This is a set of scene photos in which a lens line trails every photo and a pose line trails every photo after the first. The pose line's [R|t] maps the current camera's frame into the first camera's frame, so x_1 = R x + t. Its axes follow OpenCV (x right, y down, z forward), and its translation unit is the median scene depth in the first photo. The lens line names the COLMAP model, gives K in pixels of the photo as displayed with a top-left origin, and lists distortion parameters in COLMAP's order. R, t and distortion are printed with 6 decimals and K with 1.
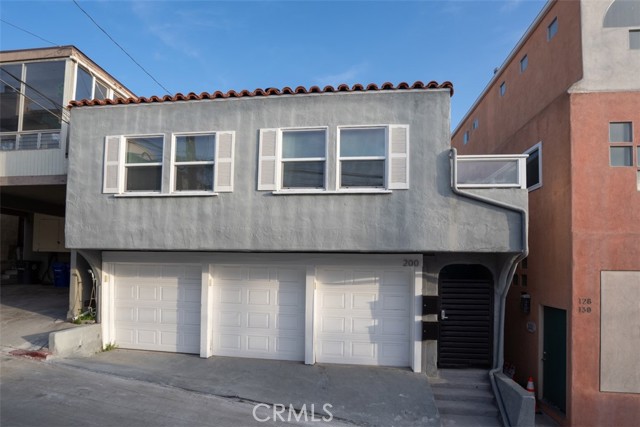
lens RADIAL K [[310.5, 0, 309.5], [0, 310.5, 255.8], [0, 0, 1]] dist [-0.002937, -0.000151]
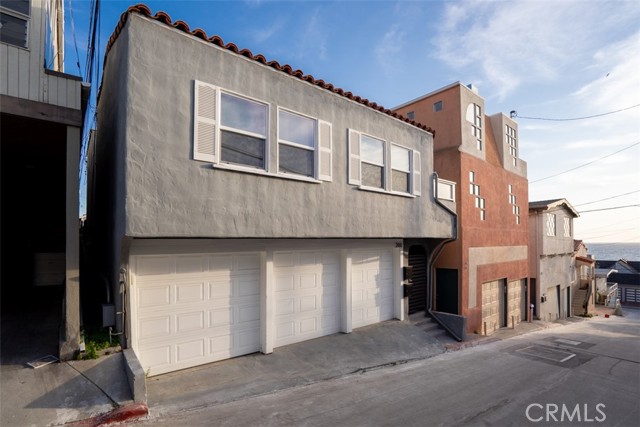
lens RADIAL K [[328.5, 0, 281.8], [0, 328.5, 236.5], [0, 0, 1]] dist [-0.000940, 0.000115]
pose [[0.693681, -0.008978, 0.720226, -1.155498], [-0.006694, 0.999799, 0.018910, -0.042288], [-0.720251, -0.017938, 0.693481, 0.348074]]
